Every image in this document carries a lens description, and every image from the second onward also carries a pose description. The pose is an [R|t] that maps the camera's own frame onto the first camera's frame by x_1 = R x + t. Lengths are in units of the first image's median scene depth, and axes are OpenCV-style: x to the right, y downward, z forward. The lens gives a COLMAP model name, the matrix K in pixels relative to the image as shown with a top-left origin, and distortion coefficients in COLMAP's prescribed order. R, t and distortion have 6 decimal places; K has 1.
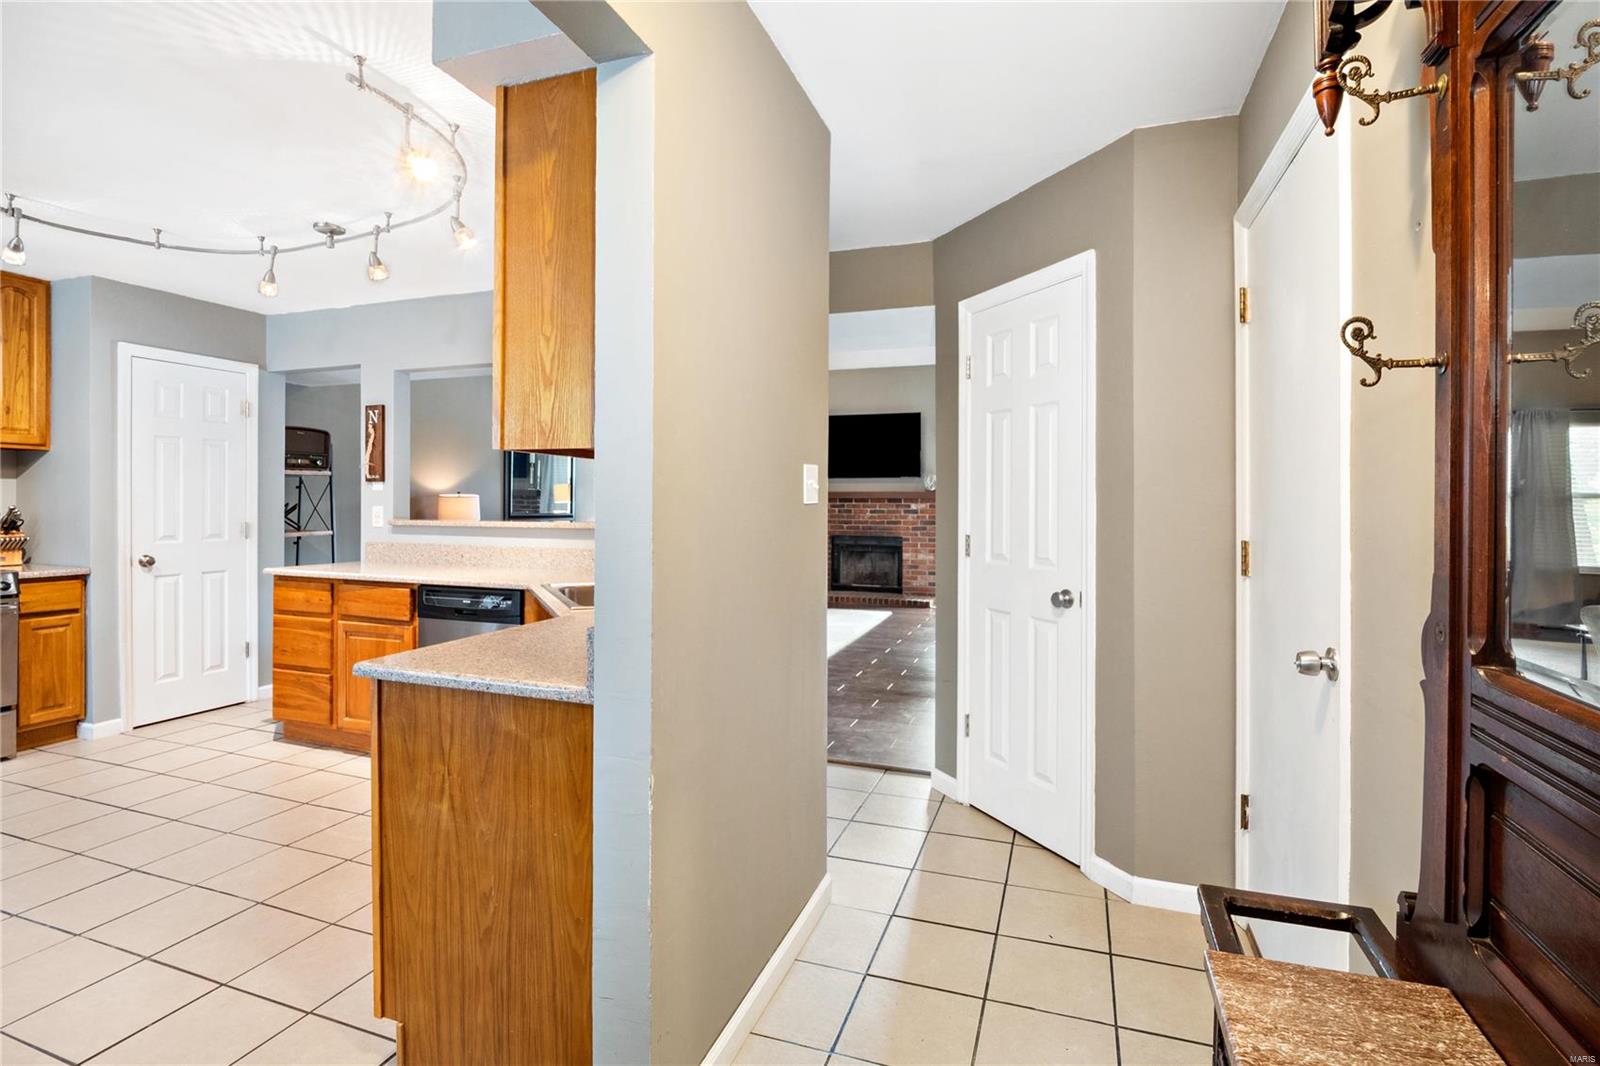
lens RADIAL K [[751.8, 0, 807.0], [0, 751.8, 504.3], [0, 0, 1]] dist [-0.013770, -0.000283]
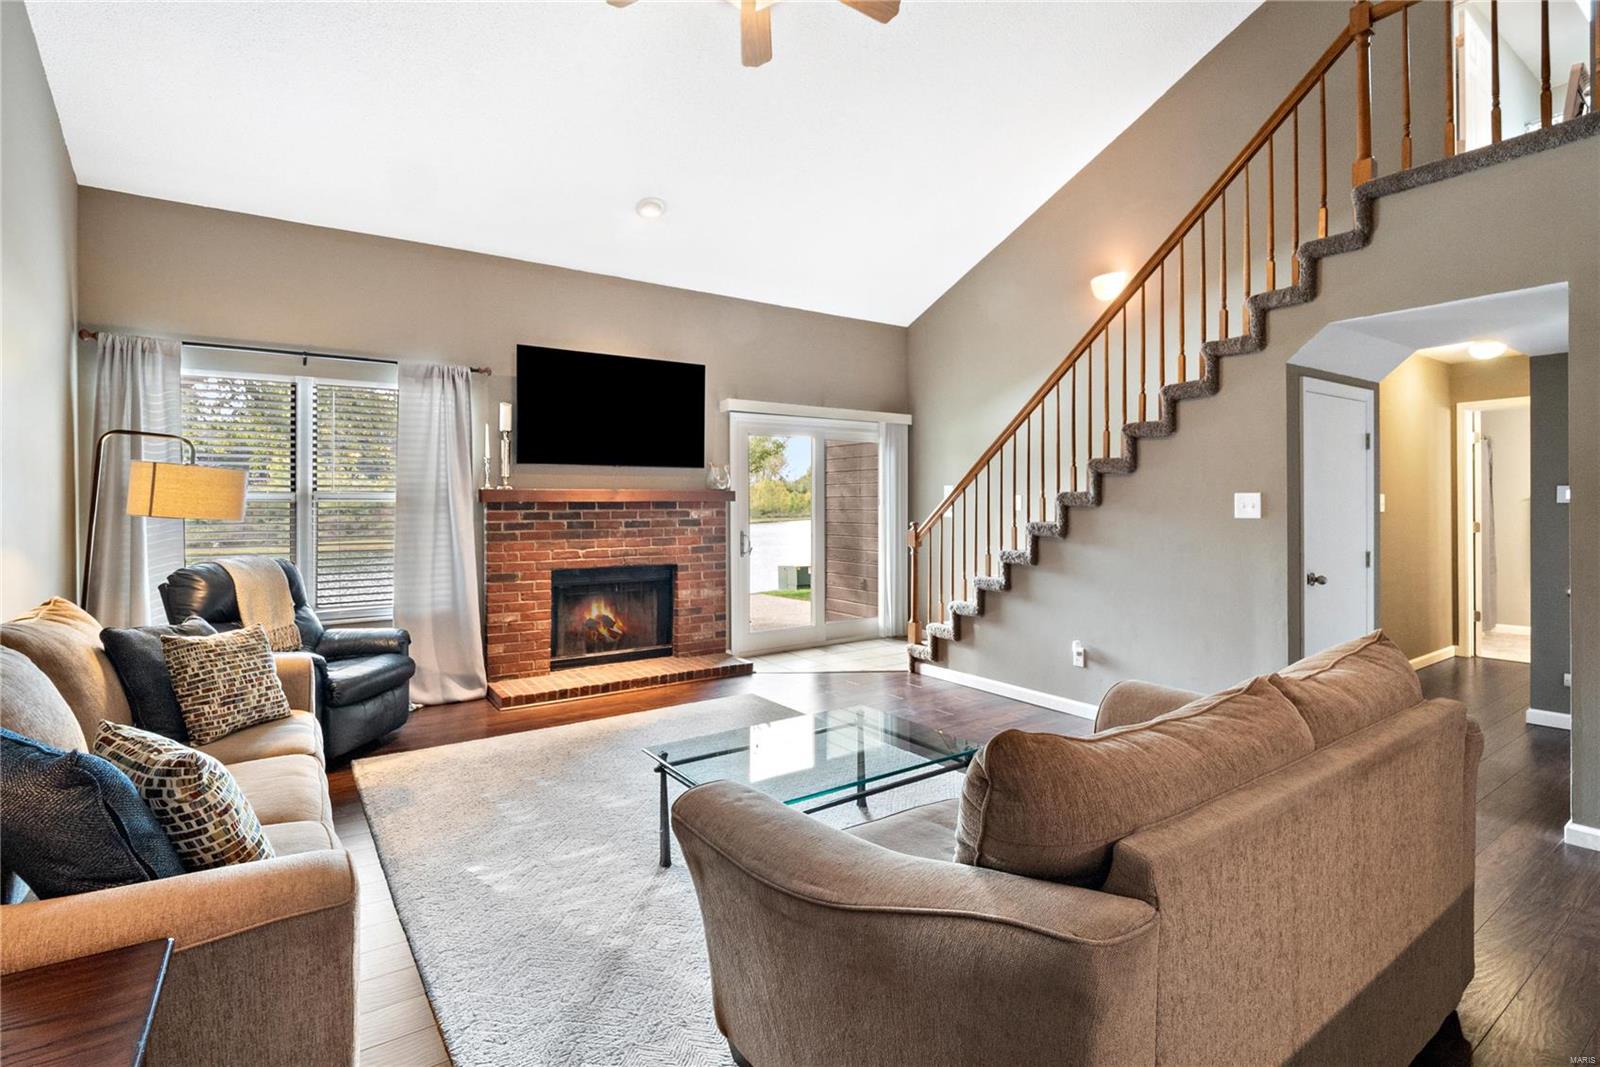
lens RADIAL K [[764.1, 0, 795.0], [0, 764.1, 492.2], [0, 0, 1]] dist [-0.002699, -0.006440]
pose [[0.592352, 0.000658, 0.805679, -0.762120], [0.009247, 0.999928, -0.007616, -0.022997], [-0.805626, 0.011961, 0.592304, 1.321846]]
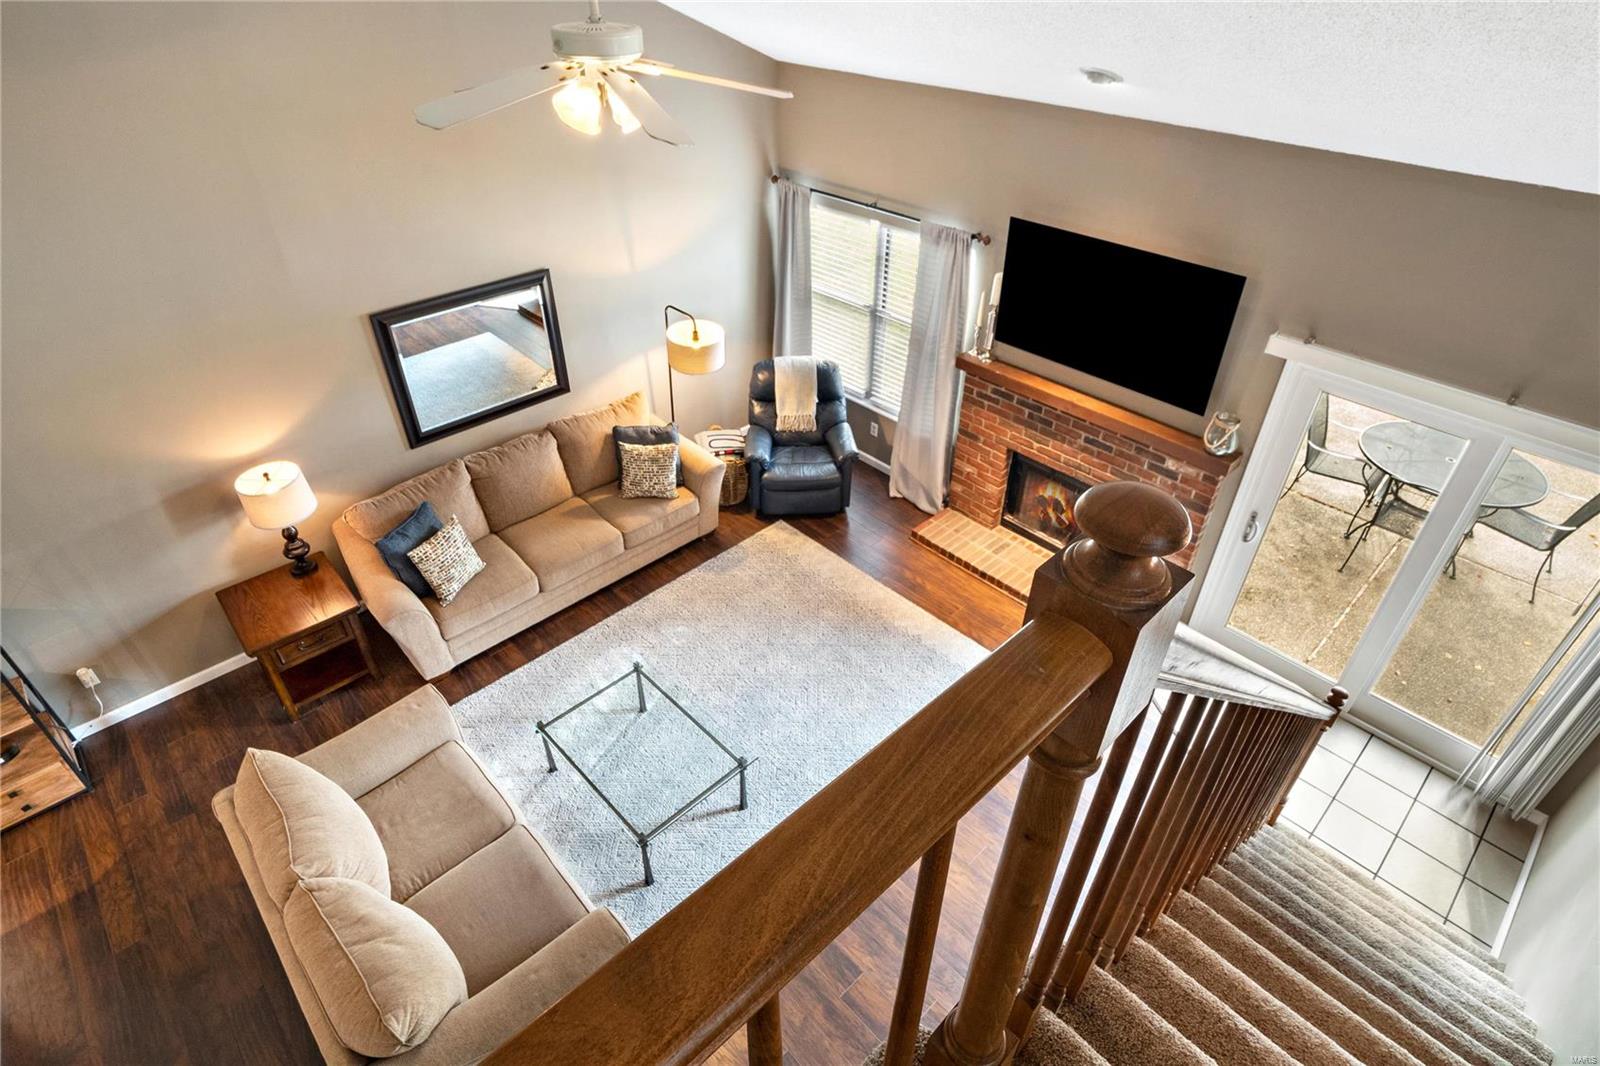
lens RADIAL K [[826.3, 0, 803.6], [0, 826.3, 514.5], [0, 0, 1]] dist [0.001299, 0.000063]
pose [[0.891642, 0.261541, -0.369556, 0.323906], [0.004880, 0.810663, 0.585492, -0.666164], [0.452716, -0.523853, 0.721545, 1.185315]]
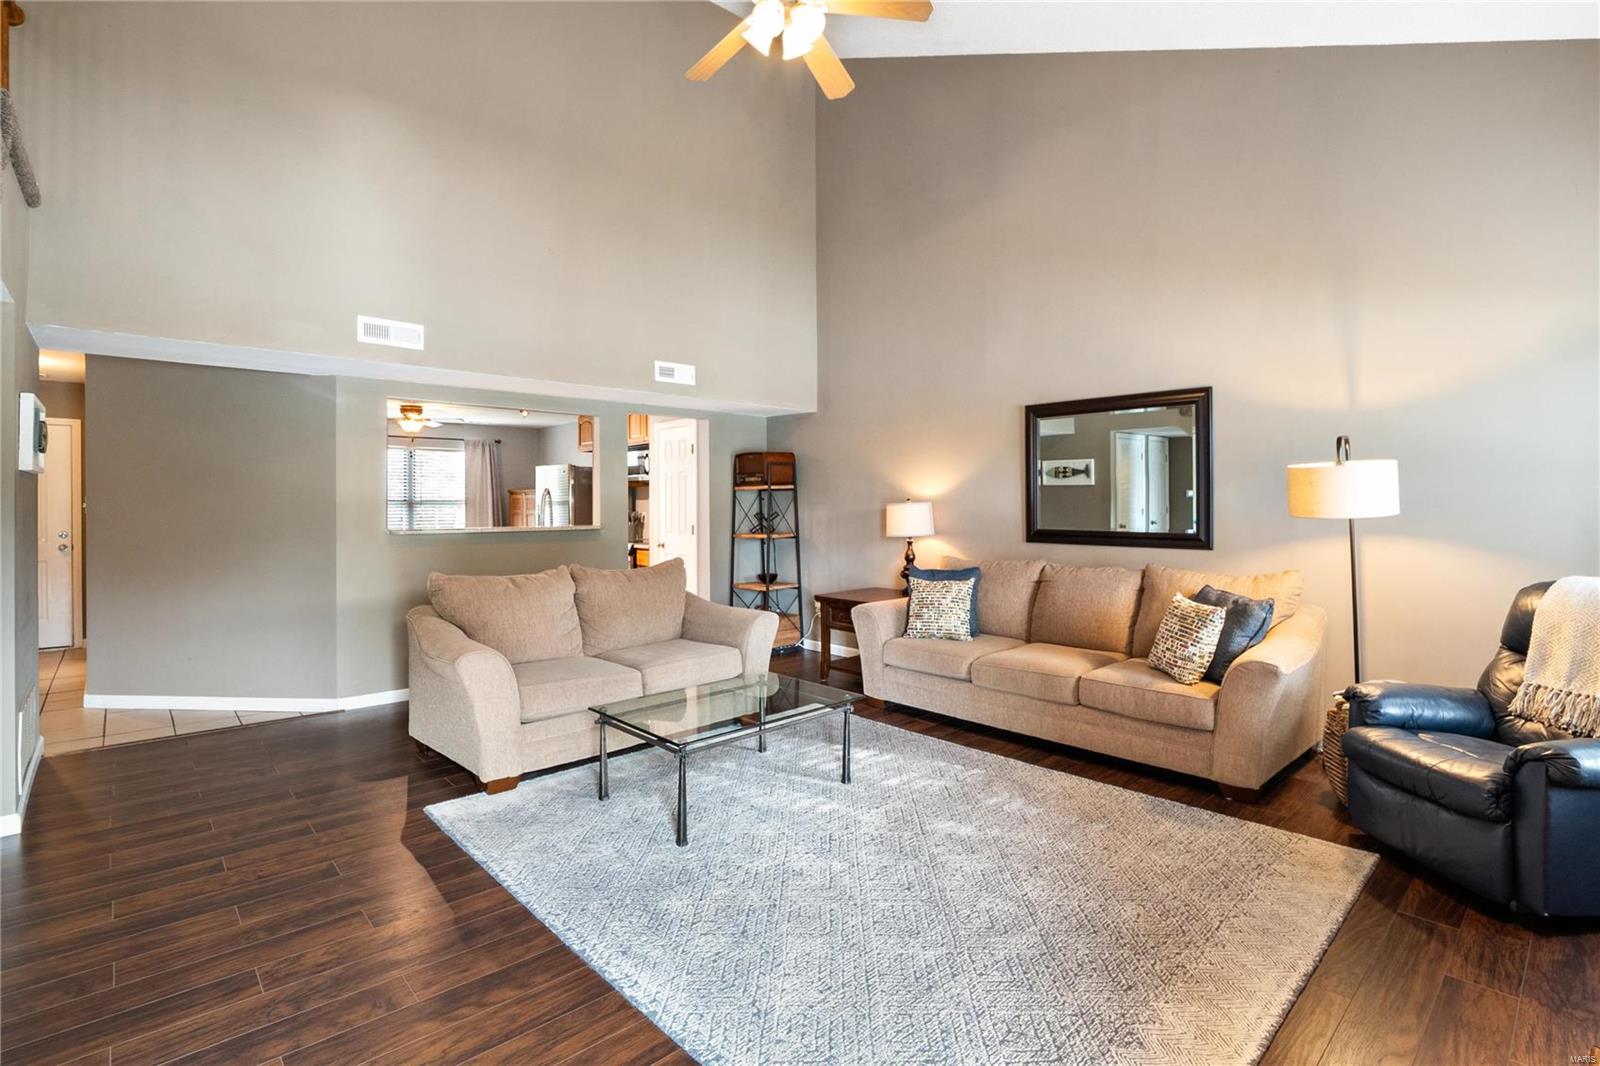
lens RADIAL K [[751.8, 0, 807.0], [0, 751.8, 504.3], [0, 0, 1]] dist [-0.013770, -0.000283]
pose [[-0.462276, -0.010219, -0.886677, 0.527323], [-0.002662, 0.999945, -0.010137, -0.010765], [0.886732, -0.002326, -0.462278, 2.192629]]
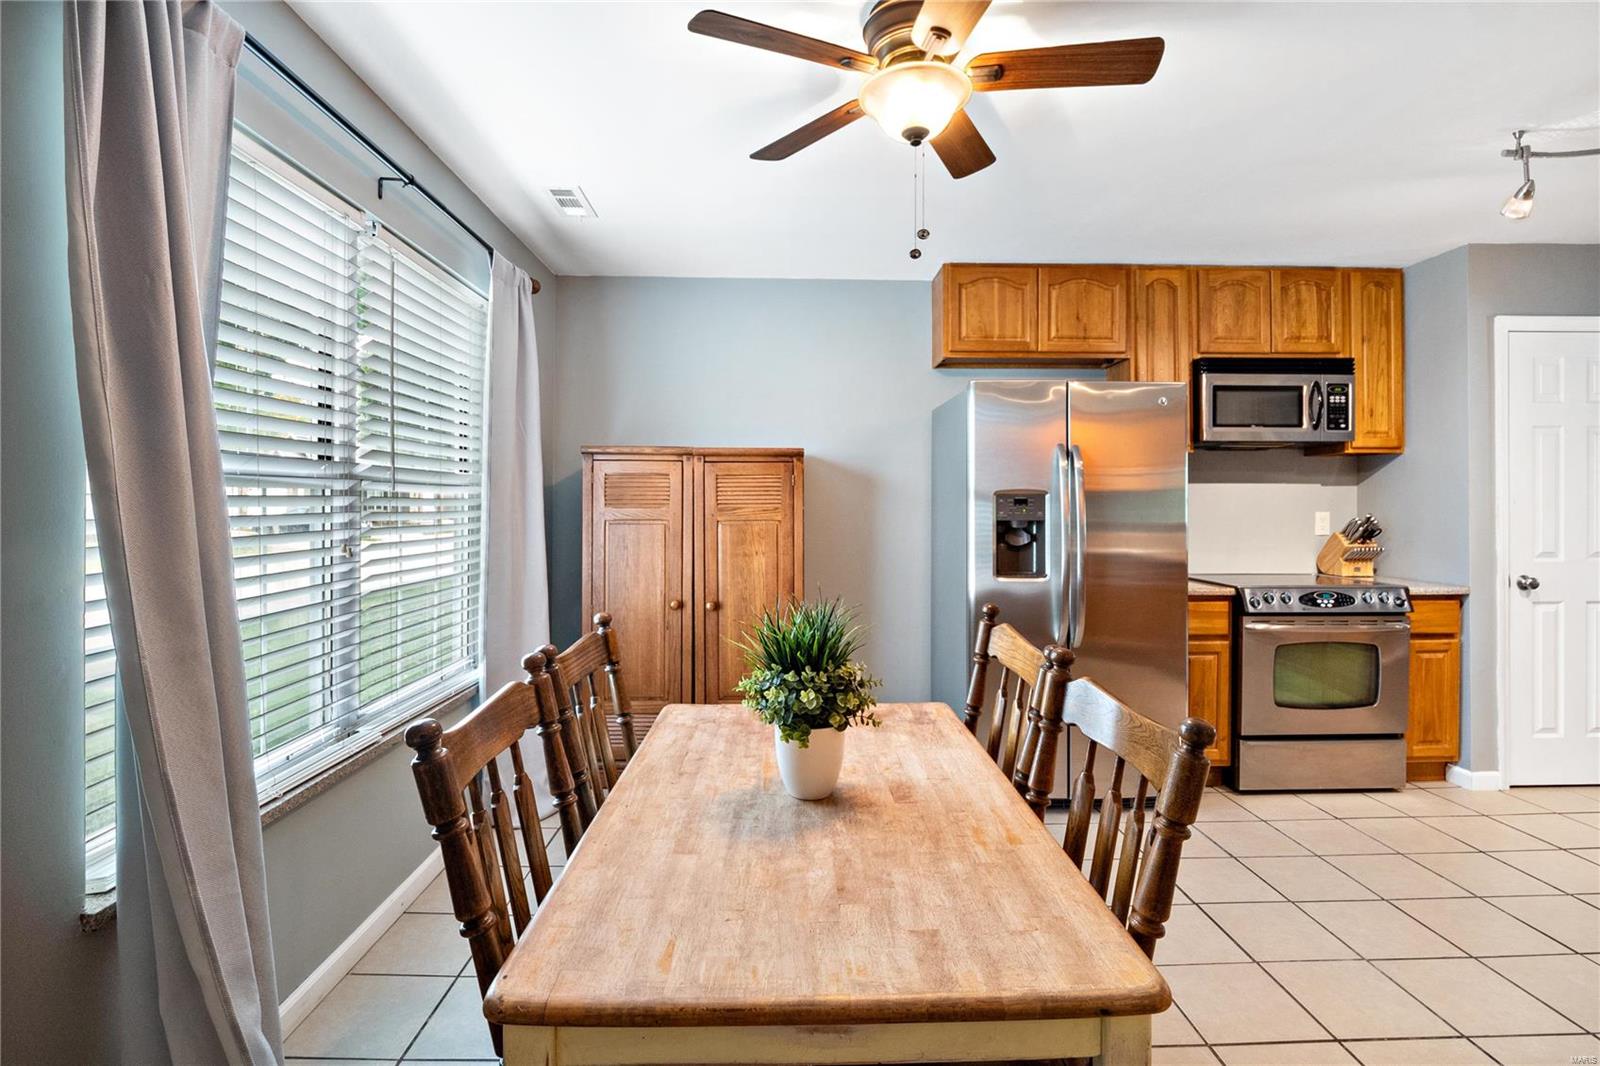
lens RADIAL K [[751.8, 0, 807.0], [0, 751.8, 504.3], [0, 0, 1]] dist [-0.013770, -0.000283]
pose [[0.366668, -0.008886, -0.930309, -0.439193], [0.000295, 0.999955, -0.009435, -0.001666], [0.930352, 0.003185, 0.366655, -0.019060]]
